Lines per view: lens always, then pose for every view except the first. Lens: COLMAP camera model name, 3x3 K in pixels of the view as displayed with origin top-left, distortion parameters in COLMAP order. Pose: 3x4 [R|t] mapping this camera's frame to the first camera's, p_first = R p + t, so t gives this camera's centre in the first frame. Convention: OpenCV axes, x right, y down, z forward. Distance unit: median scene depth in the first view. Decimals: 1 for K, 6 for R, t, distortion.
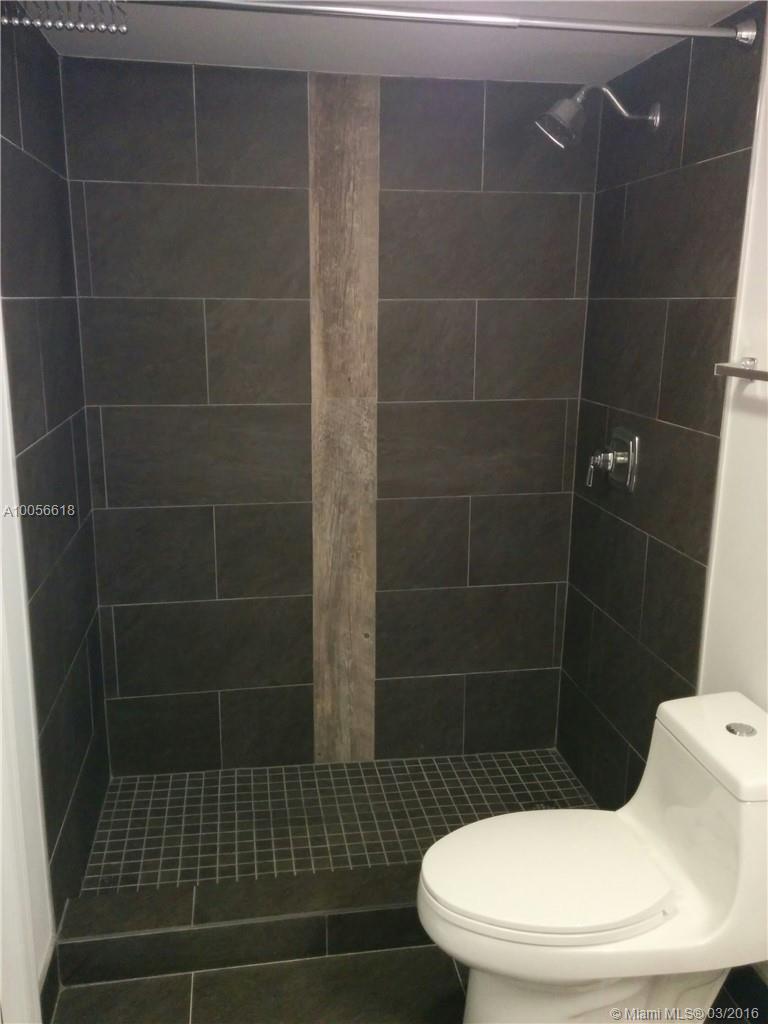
lens RADIAL K [[881.9, 0, 380.0], [0, 881.9, 508.4], [0, 0, 1]] dist [0.074057, -0.085377]
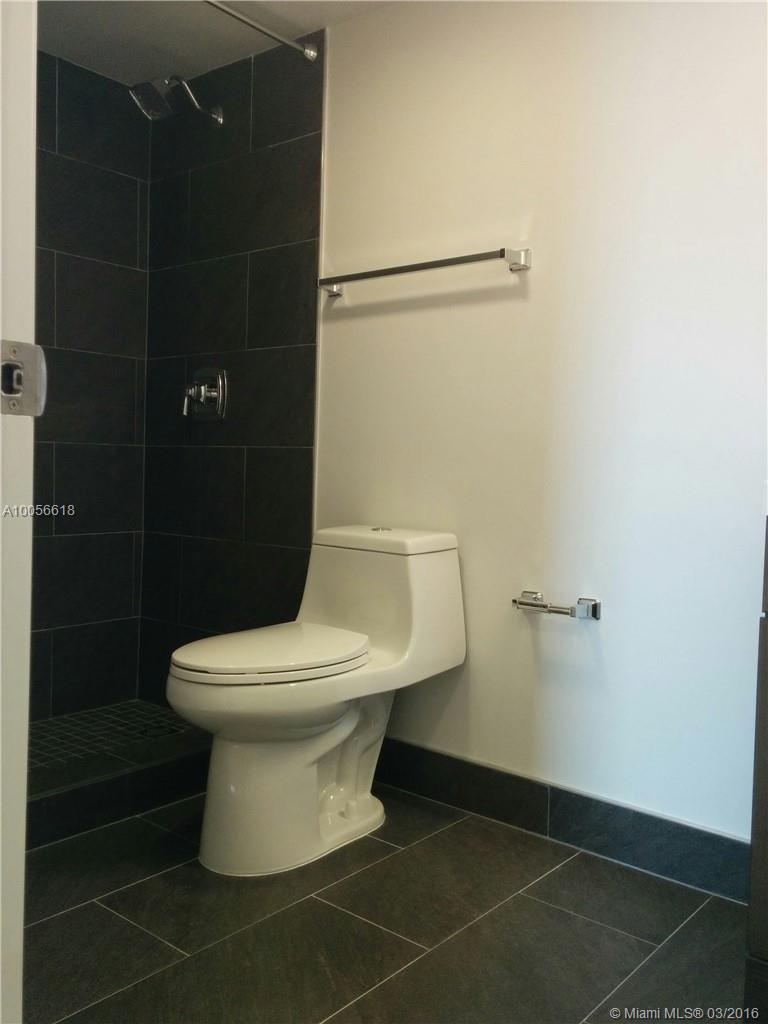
lens RADIAL K [[887.3, 0, 384.0], [0, 887.3, 512.0], [0, 0, 1]] dist [0.079102, -0.093161]
pose [[0.755246, -0.017527, 0.655207, -0.307097], [0.128342, 0.984246, -0.121609, 0.255075], [-0.642753, 0.175935, 0.745597, 0.001627]]
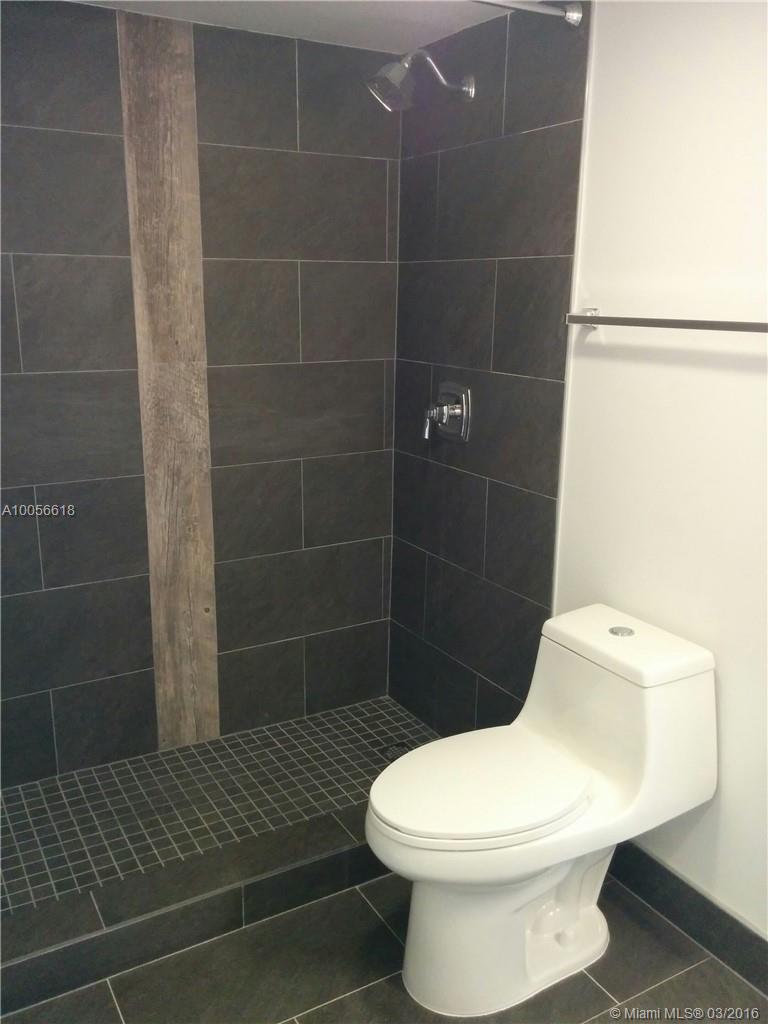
lens RADIAL K [[887.3, 0, 384.0], [0, 887.3, 512.0], [0, 0, 1]] dist [0.079102, -0.093161]
pose [[0.934533, -0.085603, 0.345427, -0.175969], [0.078962, 0.996322, 0.033281, 0.021546], [-0.347005, -0.003827, 0.937855, 0.018957]]
